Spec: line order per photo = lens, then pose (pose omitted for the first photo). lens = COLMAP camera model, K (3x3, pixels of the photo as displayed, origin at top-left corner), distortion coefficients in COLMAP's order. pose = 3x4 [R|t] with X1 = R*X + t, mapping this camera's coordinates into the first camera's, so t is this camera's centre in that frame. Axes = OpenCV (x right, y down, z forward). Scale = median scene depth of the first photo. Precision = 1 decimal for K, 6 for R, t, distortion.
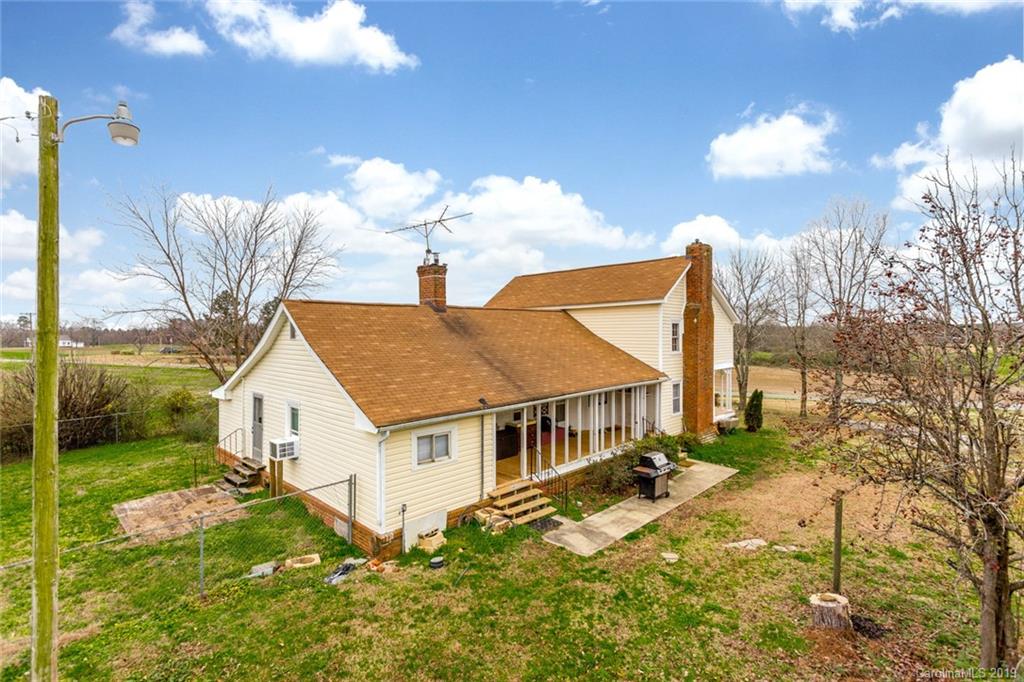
lens RADIAL K [[485.3, 0, 504.1], [0, 485.3, 333.4], [0, 0, 1]] dist [0.008603, -0.000397]
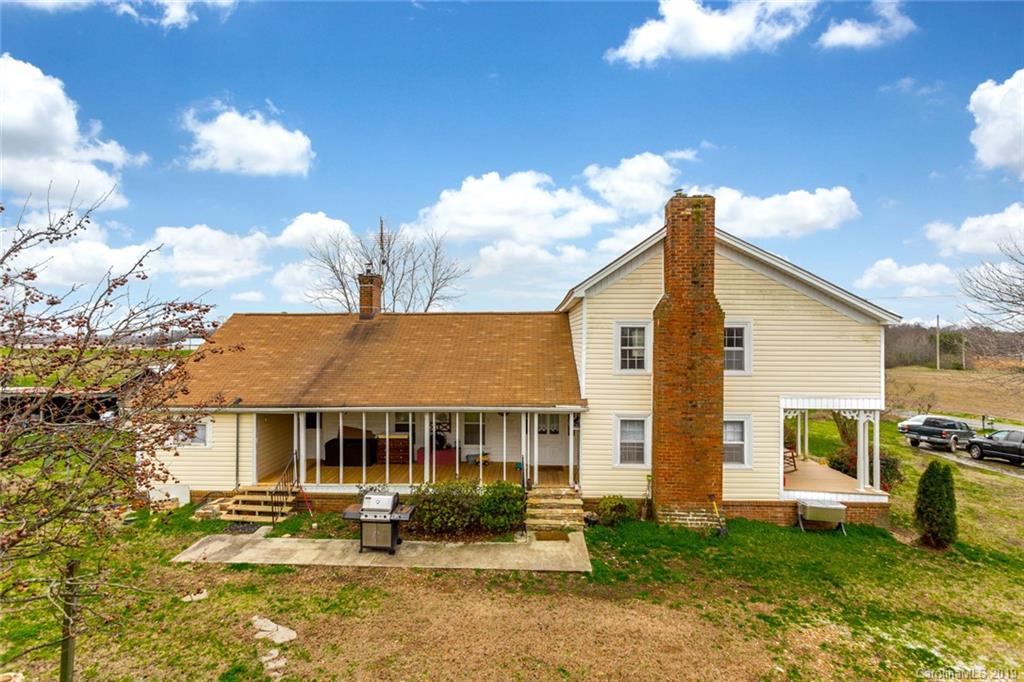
lens RADIAL K [[485.3, 0, 504.1], [0, 485.3, 333.4], [0, 0, 1]] dist [0.008603, -0.000397]
pose [[0.673331, 0.000691, -0.739341, 1.158667], [-0.009004, 0.999933, -0.007265, -0.009407], [0.739286, 0.011549, 0.673292, 0.691277]]
